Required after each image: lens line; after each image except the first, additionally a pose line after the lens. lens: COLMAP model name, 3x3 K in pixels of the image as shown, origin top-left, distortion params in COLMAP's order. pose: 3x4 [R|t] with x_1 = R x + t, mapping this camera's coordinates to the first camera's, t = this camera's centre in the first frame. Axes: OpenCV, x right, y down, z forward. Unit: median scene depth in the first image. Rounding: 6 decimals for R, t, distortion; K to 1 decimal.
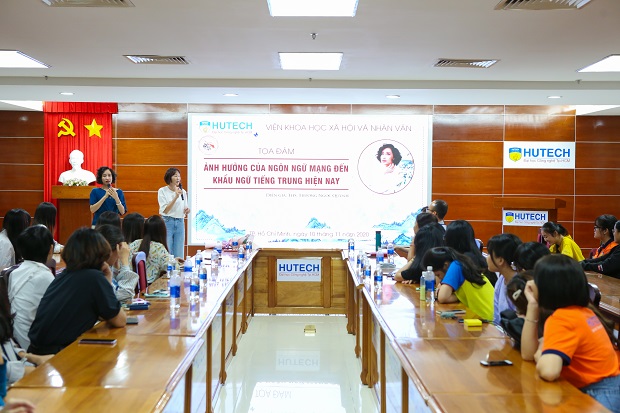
lens RADIAL K [[971.7, 0, 310.0], [0, 971.7, 206.5], [0, 0, 1]] dist [0.024415, 0.017048]
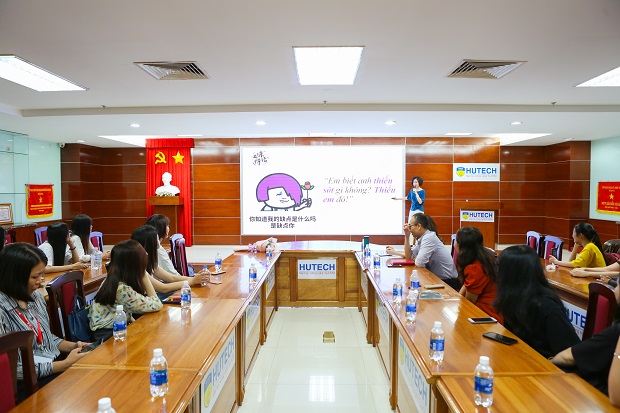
lens RADIAL K [[431.3, 0, 310.0], [0, 431.3, 206.5], [0, 0, 1]] dist [-0.083257, 0.000579]
pose [[0.999700, -0.010295, -0.022205, -0.005442], [0.010474, 0.999913, 0.007960, -0.008708], [0.022121, -0.008190, 0.999722, 0.356705]]
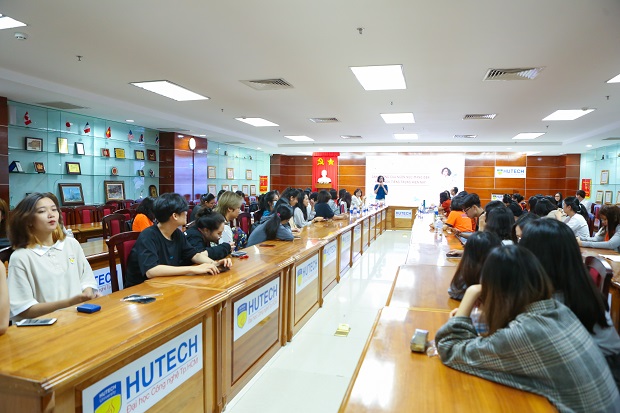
lens RADIAL K [[431.3, 0, 310.0], [0, 431.3, 206.5], [0, 0, 1]] dist [-0.083257, 0.000579]
pose [[0.963155, 0.019639, -0.268230, 0.041969], [-0.013537, 0.999606, 0.024580, 0.013581], [0.268607, -0.020043, 0.963041, -0.151783]]
